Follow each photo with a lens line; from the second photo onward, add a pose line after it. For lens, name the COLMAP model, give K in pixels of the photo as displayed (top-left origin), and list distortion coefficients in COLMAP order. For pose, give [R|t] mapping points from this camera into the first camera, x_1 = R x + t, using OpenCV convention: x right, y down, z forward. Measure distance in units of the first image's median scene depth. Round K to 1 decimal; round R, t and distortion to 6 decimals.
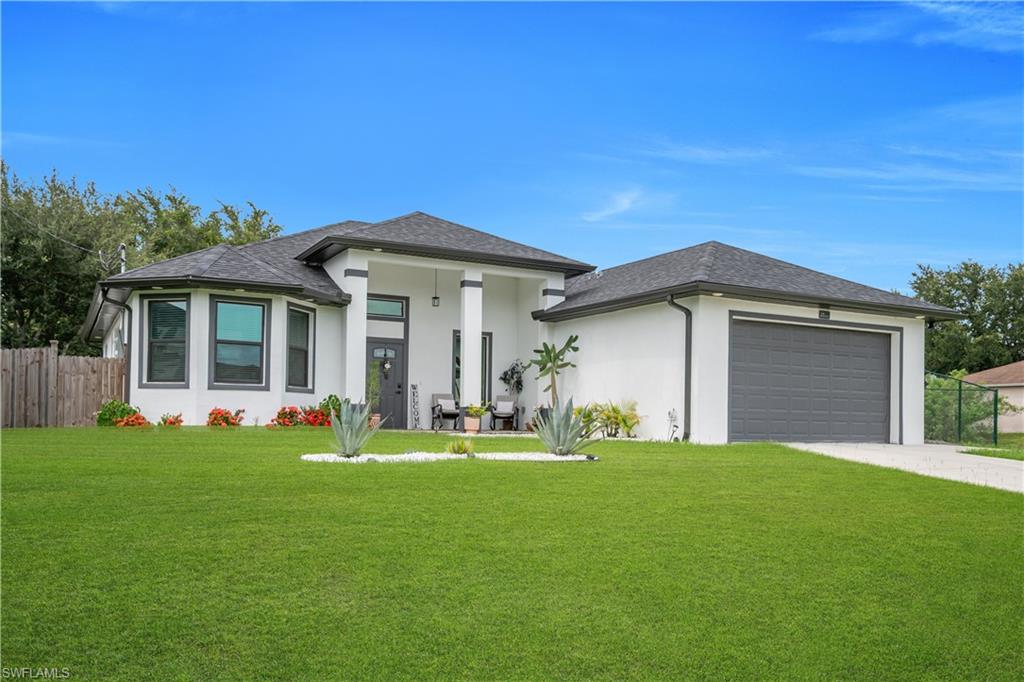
lens RADIAL K [[829.4, 0, 515.2], [0, 829.4, 407.5], [0, 0, 1]] dist [0.034591, 0.010106]
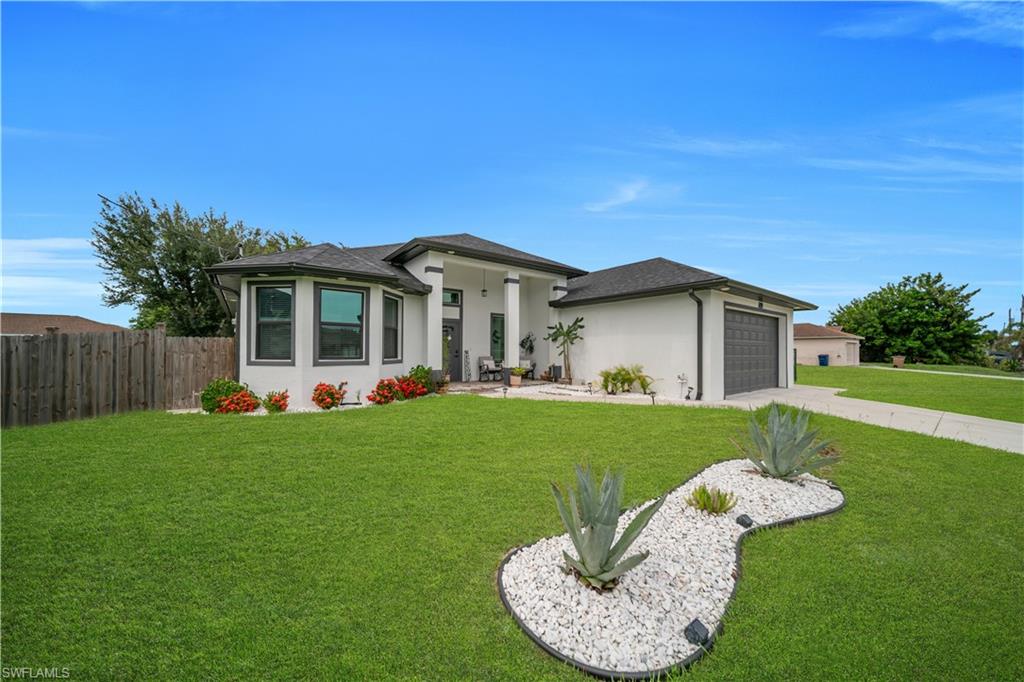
lens RADIAL K [[353.7, 0, 514.7], [0, 353.7, 347.1], [0, 0, 1]] dist [0.001662, -0.001319]
pose [[0.988427, -0.007525, 0.151511, -0.152707], [0.006132, 0.999935, 0.009658, -0.044989], [-0.151573, -0.008617, 0.988408, 0.432505]]
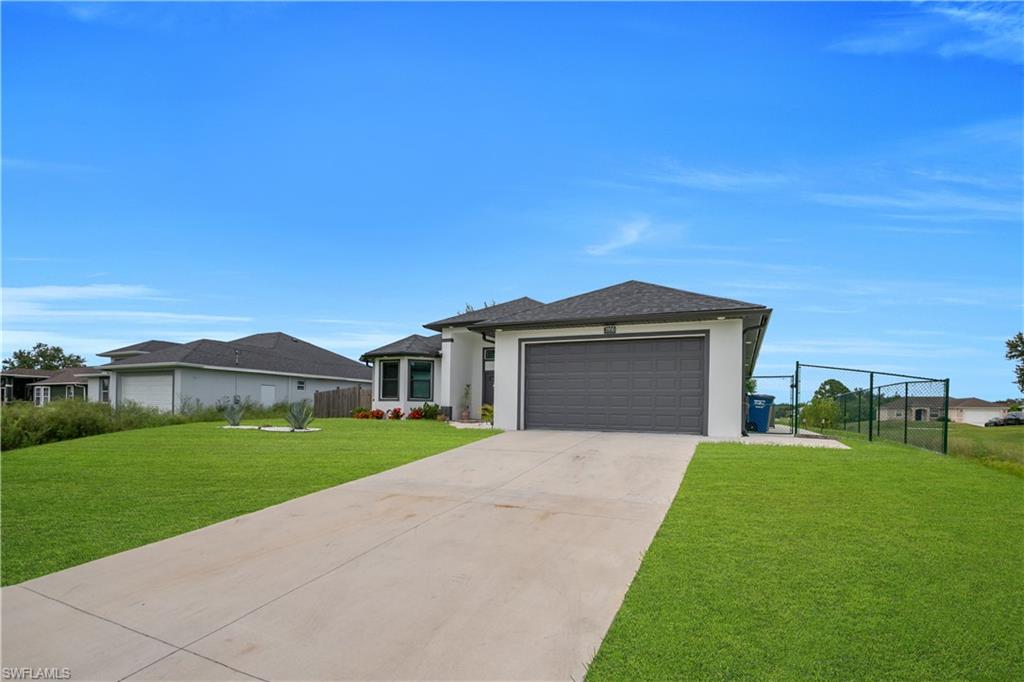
lens RADIAL K [[497.4, 0, 515.1], [0, 497.4, 411.9], [0, 0, 1]] dist [-0.048476, 0.014466]
pose [[0.597249, -0.004763, -0.802042, 0.859962], [0.007616, 0.999971, -0.000267, 0.010393], [0.802020, -0.005948, 0.597268, 0.426566]]
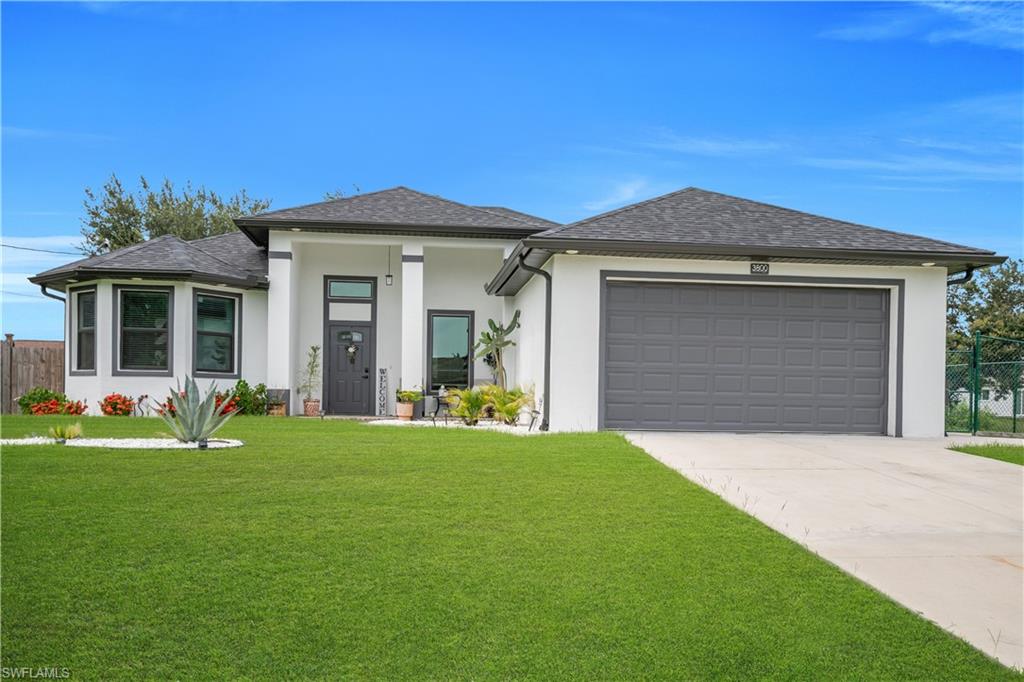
lens RADIAL K [[851.1, 0, 514.0], [0, 851.1, 411.3], [0, 0, 1]] dist [0.041794, 0.002121]
pose [[0.928605, 0.000985, -0.371070, 0.441570], [0.005941, 0.999829, 0.017522, 0.005899], [0.371023, -0.018476, 0.928440, 0.167621]]
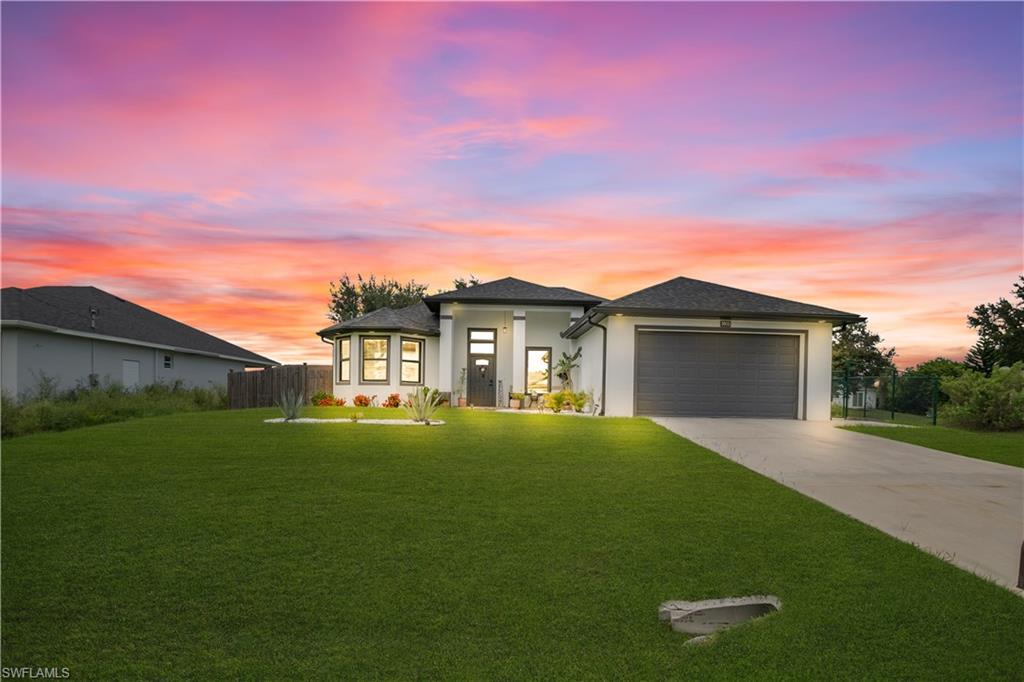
lens RADIAL K [[497.4, 0, 515.1], [0, 497.4, 411.9], [0, 0, 1]] dist [-0.048476, 0.014466]
pose [[0.898071, 0.010322, -0.439729, 0.405644], [0.004833, 0.999433, 0.033332, 0.003515], [0.439824, -0.032060, 0.897512, 0.119471]]
